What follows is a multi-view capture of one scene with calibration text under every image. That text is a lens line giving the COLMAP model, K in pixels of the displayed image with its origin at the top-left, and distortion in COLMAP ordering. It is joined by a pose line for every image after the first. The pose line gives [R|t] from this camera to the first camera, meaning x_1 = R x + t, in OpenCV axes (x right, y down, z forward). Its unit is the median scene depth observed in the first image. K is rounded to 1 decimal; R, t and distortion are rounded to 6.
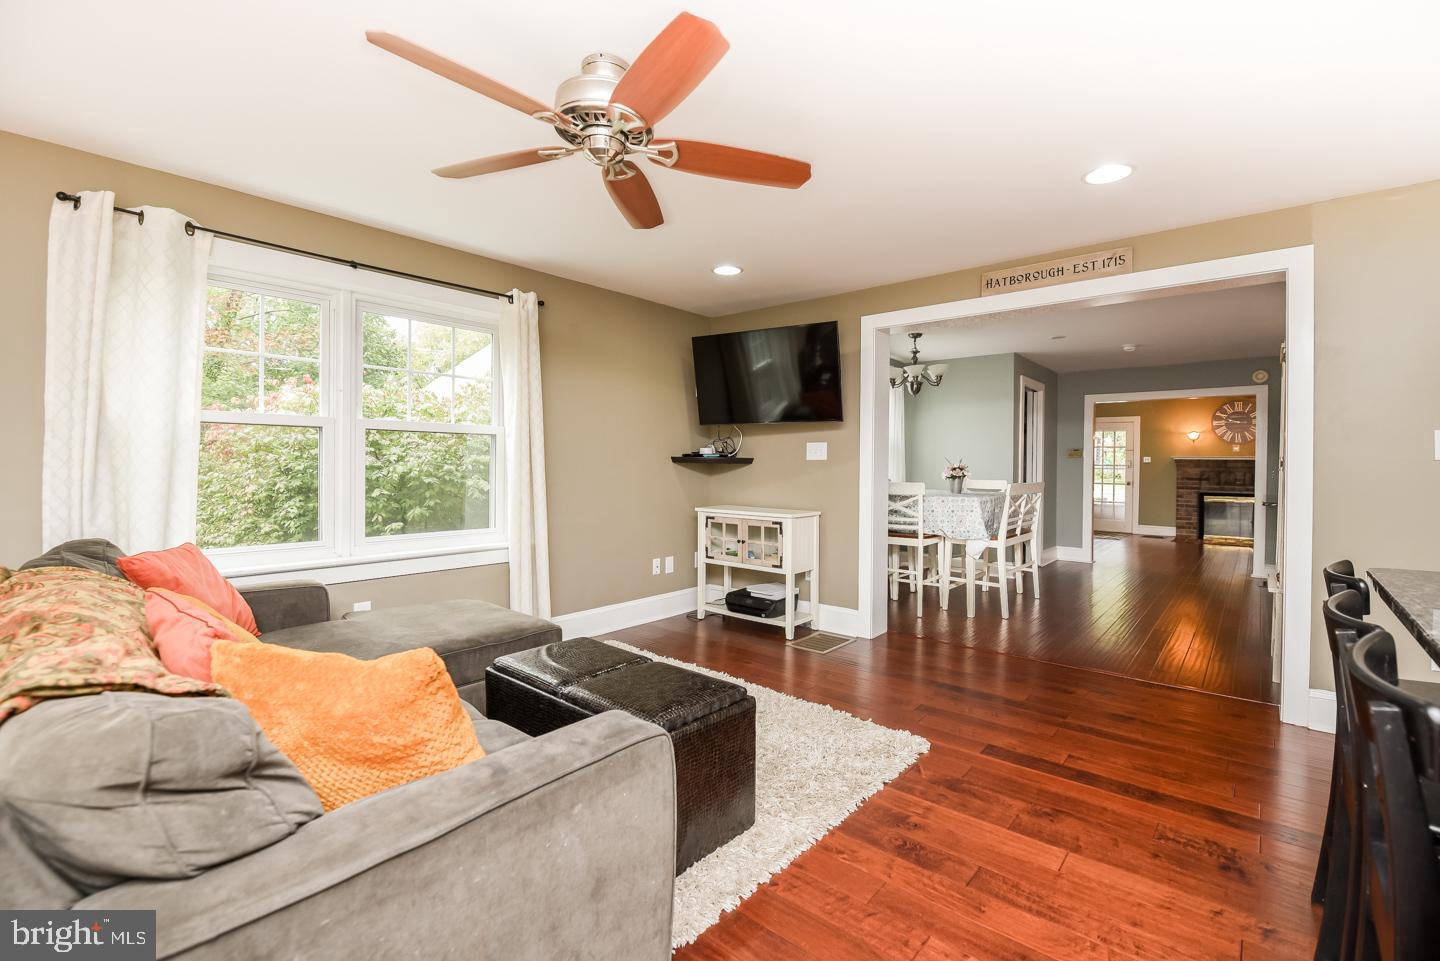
lens RADIAL K [[630.7, 0, 728.2], [0, 630.7, 468.6], [0, 0, 1]] dist [-0.021973, -0.000707]
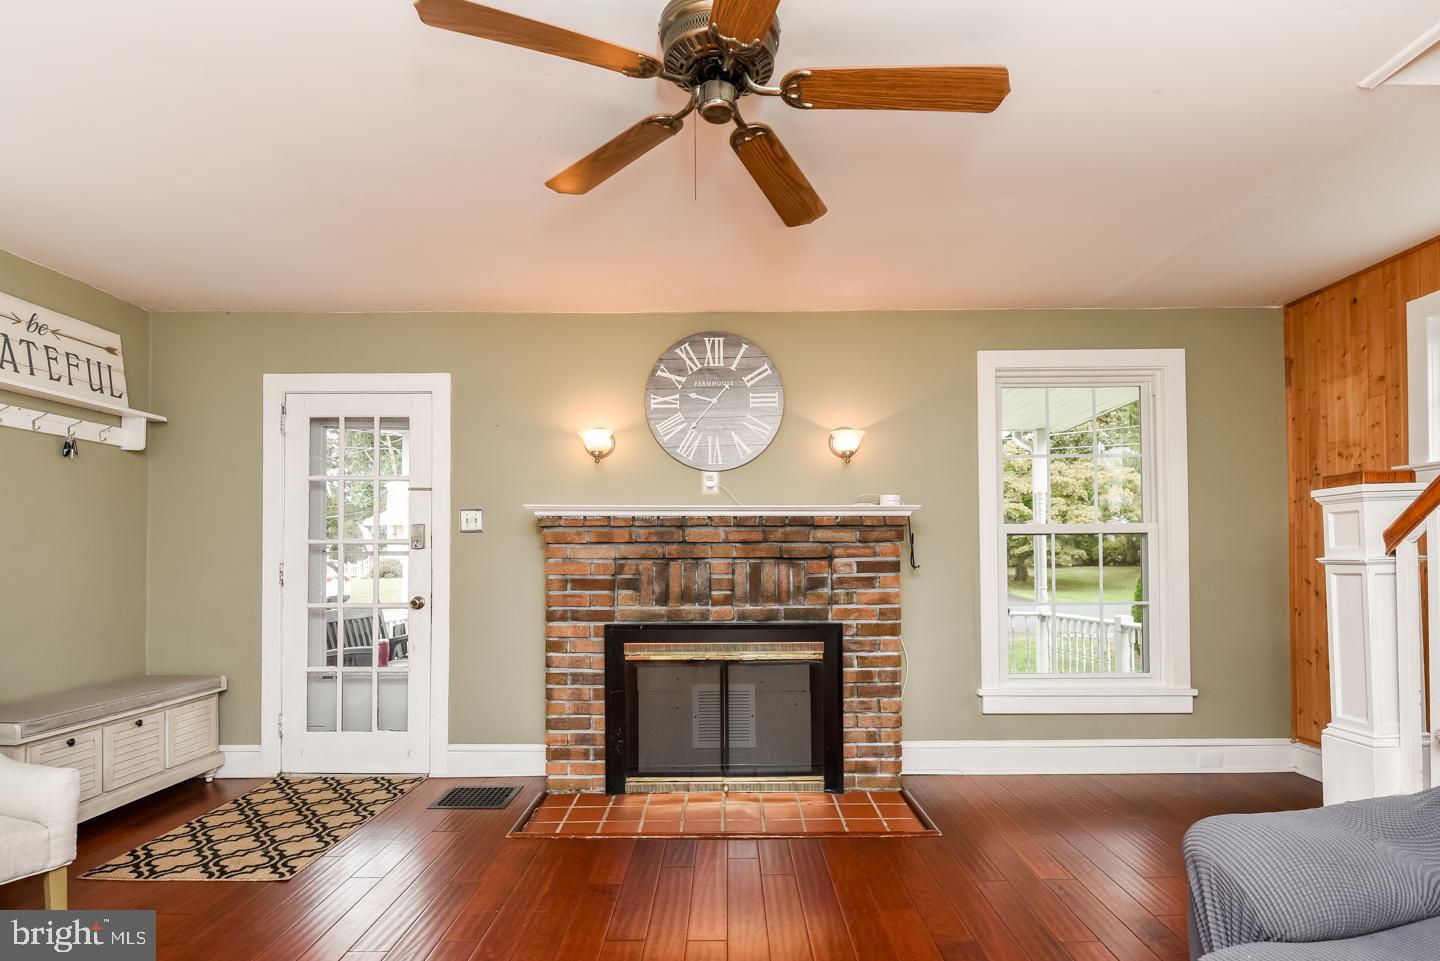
lens RADIAL K [[749.5, 0, 736.8], [0, 749.5, 542.5], [0, 0, 1]] dist [-0.000489, -0.001161]
pose [[0.749974, 0.000830, 0.661467, 1.149788], [0.015155, 0.999715, -0.018438, 0.009540], [-0.661294, 0.023852, 0.749748, 1.410158]]
